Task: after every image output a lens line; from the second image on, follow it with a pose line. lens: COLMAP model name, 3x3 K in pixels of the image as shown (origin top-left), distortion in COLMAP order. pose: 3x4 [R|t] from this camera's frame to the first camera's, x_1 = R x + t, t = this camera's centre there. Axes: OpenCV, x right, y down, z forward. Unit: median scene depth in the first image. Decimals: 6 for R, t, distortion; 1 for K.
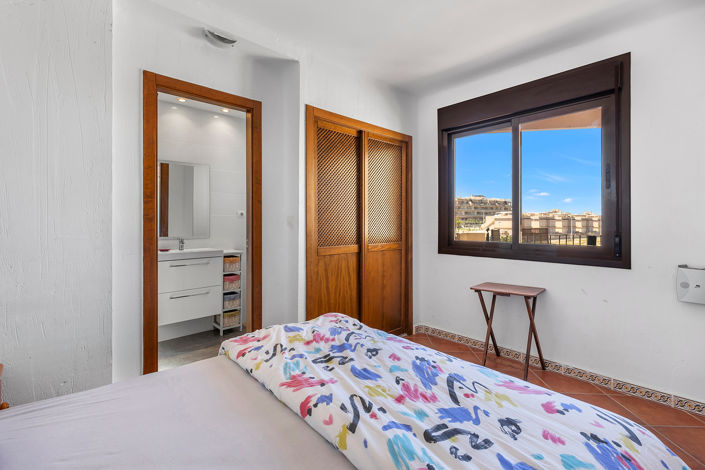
lens RADIAL K [[315.7, 0, 353.2], [0, 315.7, 223.2], [0, 0, 1]] dist [0.001742, 0.000336]
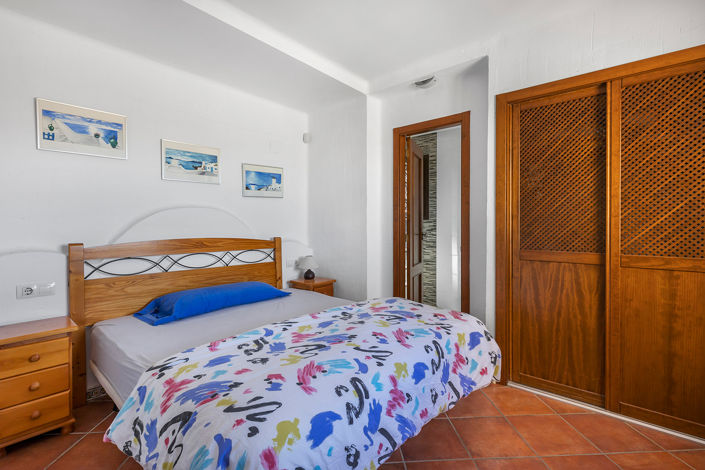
lens RADIAL K [[315.7, 0, 353.2], [0, 315.7, 223.2], [0, 0, 1]] dist [0.001742, 0.000336]
pose [[0.136477, -0.000428, -0.990643, 1.331657], [-0.004115, 0.999991, -0.000999, 0.014068], [0.990635, 0.004213, 0.136474, 0.825449]]
